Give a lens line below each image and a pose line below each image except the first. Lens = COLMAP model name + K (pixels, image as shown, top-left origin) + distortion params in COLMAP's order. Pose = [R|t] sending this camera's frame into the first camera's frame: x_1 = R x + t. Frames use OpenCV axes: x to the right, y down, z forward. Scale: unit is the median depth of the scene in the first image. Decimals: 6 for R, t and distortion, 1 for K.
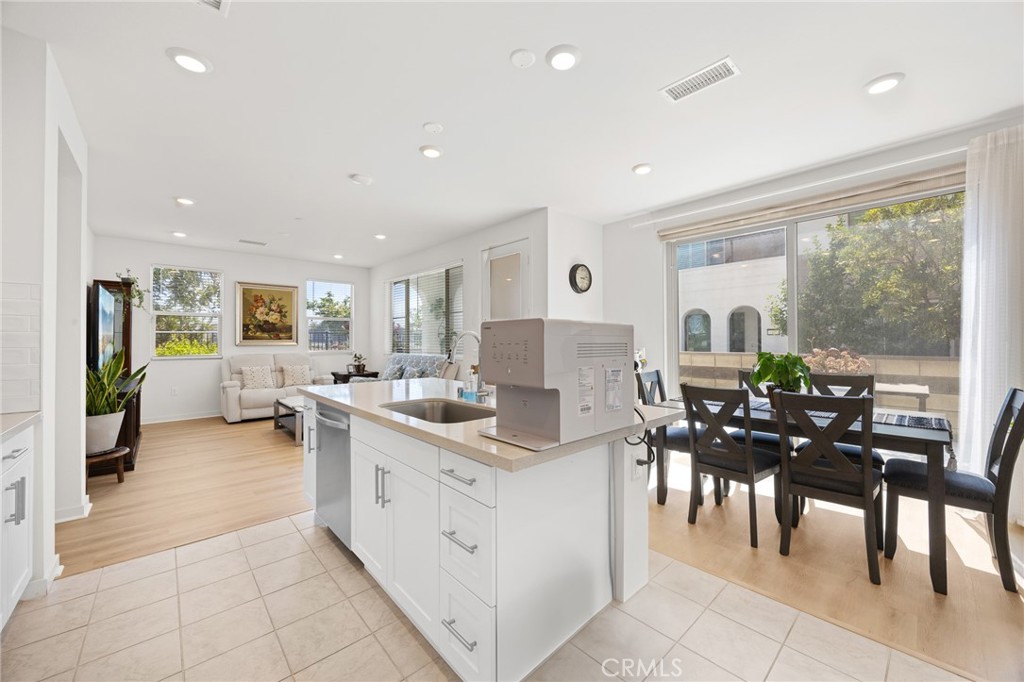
lens RADIAL K [[386.4, 0, 517.4], [0, 386.4, 335.3], [0, 0, 1]] dist [-0.005586, 0.000212]
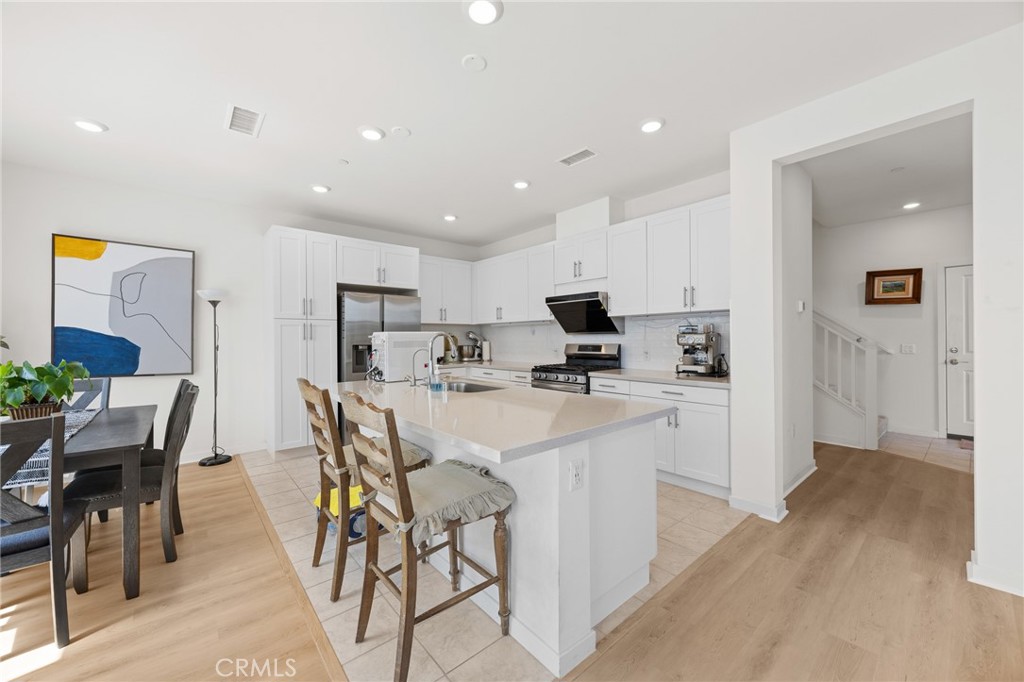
lens RADIAL K [[386.4, 0, 515.9], [0, 386.4, 340.4], [0, 0, 1]] dist [-0.005586, 0.000212]
pose [[-0.999425, 0.011666, 0.031825, -0.128846], [0.011432, 0.999906, -0.007510, 0.009338], [-0.031909, -0.007142, -0.999465, 0.718373]]
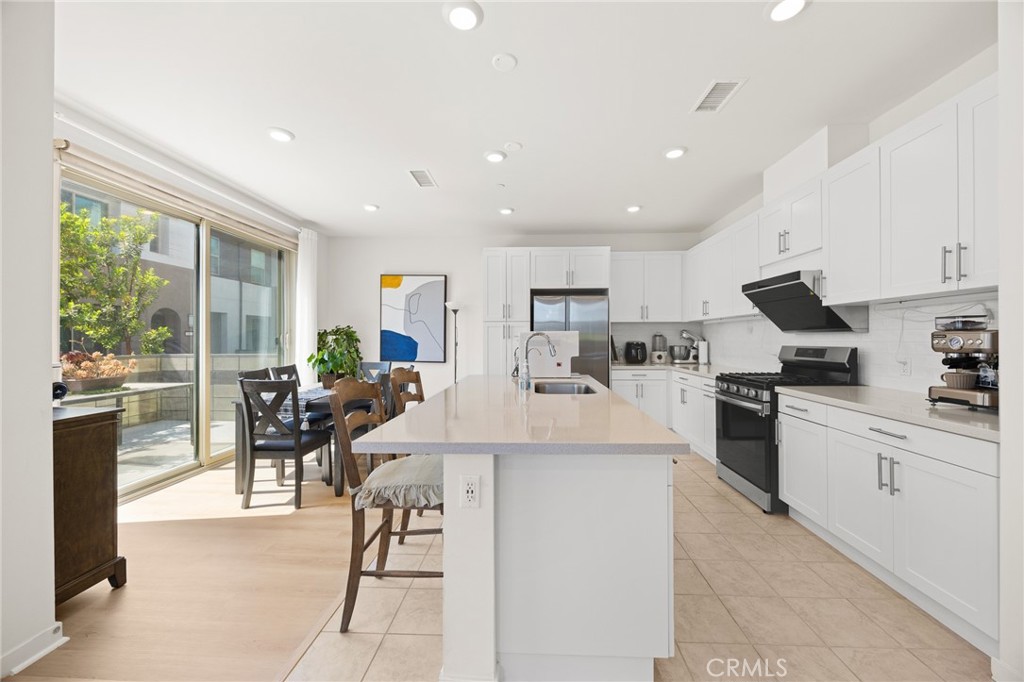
lens RADIAL K [[386.4, 0, 517.3], [0, 386.4, 338.1], [0, 0, 1]] dist [-0.005586, 0.000212]
pose [[-0.703493, 0.007758, 0.710660, -0.316691], [-0.002500, 0.999907, -0.013390, 0.008860], [-0.710698, -0.011196, -0.703408, 0.619008]]
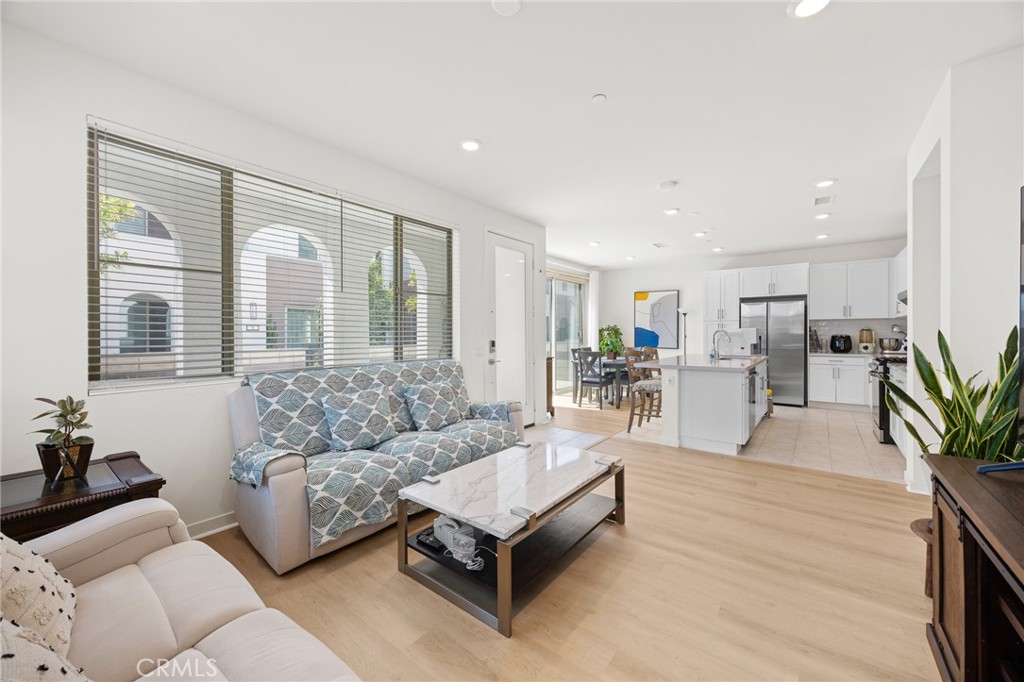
lens RADIAL K [[386.4, 0, 518.5], [0, 386.4, 336.2], [0, 0, 1]] dist [-0.005586, 0.000212]
pose [[-0.164244, -0.002423, 0.986417, -0.748949], [-0.005344, 0.999984, 0.001566, 0.011091], [-0.986405, -0.005014, -0.164254, 0.849187]]
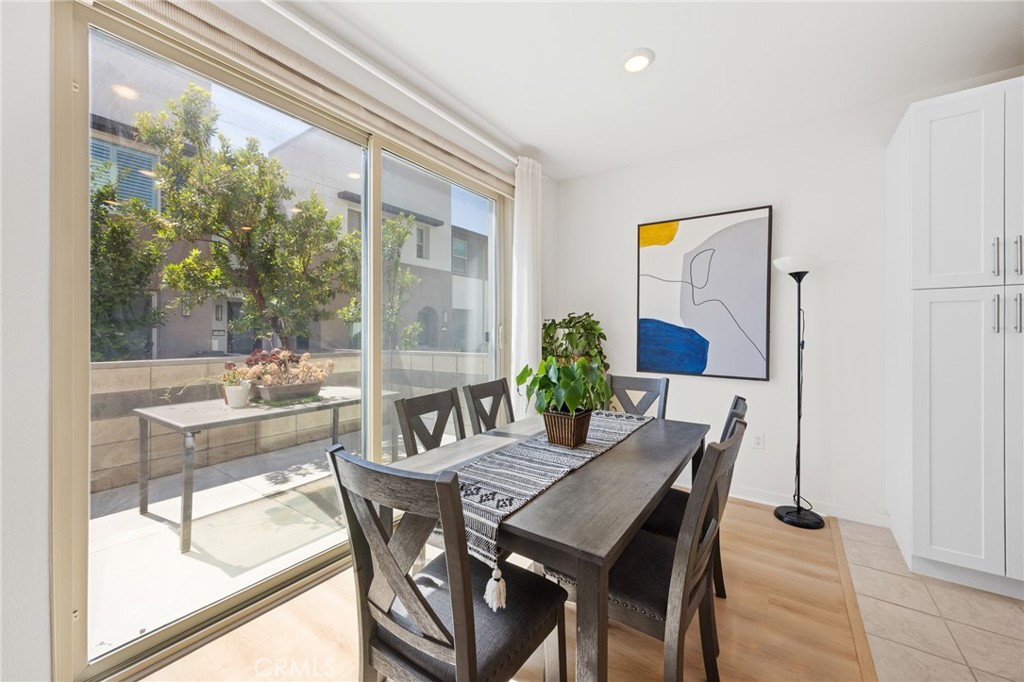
lens RADIAL K [[386.4, 0, 513.5], [0, 386.4, 333.9], [0, 0, 1]] dist [-0.005586, 0.000212]
pose [[-0.208902, 0.005948, 0.977919, 0.035867], [-0.007967, 0.999938, -0.007784, 0.005610], [-0.977904, -0.009417, -0.208841, 0.500330]]
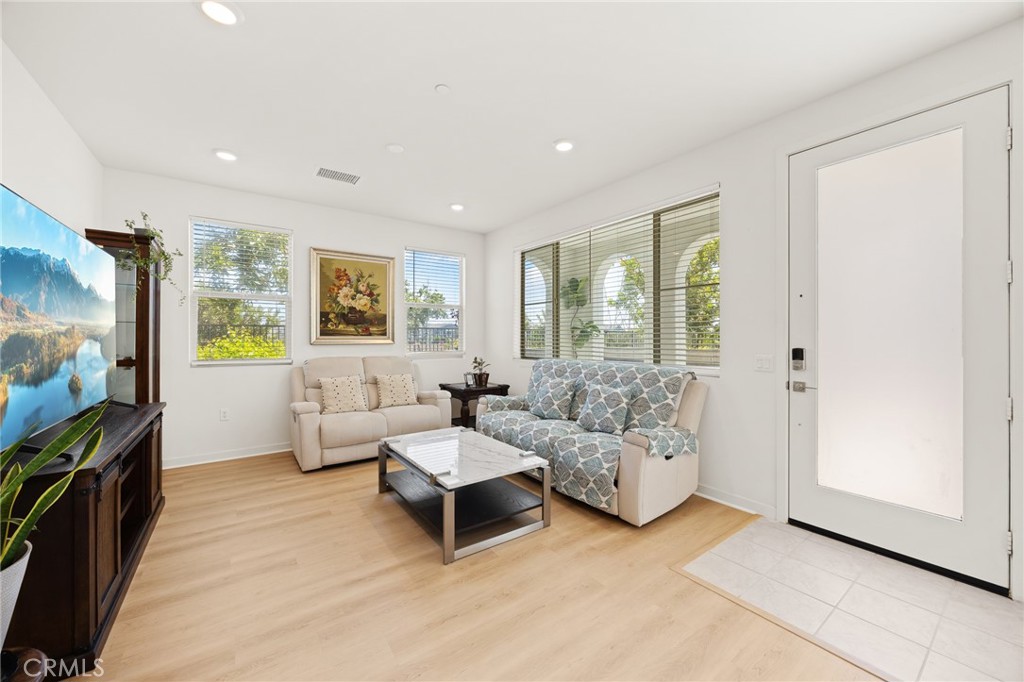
lens RADIAL K [[386.4, 0, 514.5], [0, 386.4, 338.0], [0, 0, 1]] dist [-0.005586, 0.000212]
pose [[0.992188, 0.004676, -0.124666, -0.294209], [-0.003086, 0.999911, 0.012951, 0.006017], [0.124715, -0.012465, 0.992114, 0.376902]]
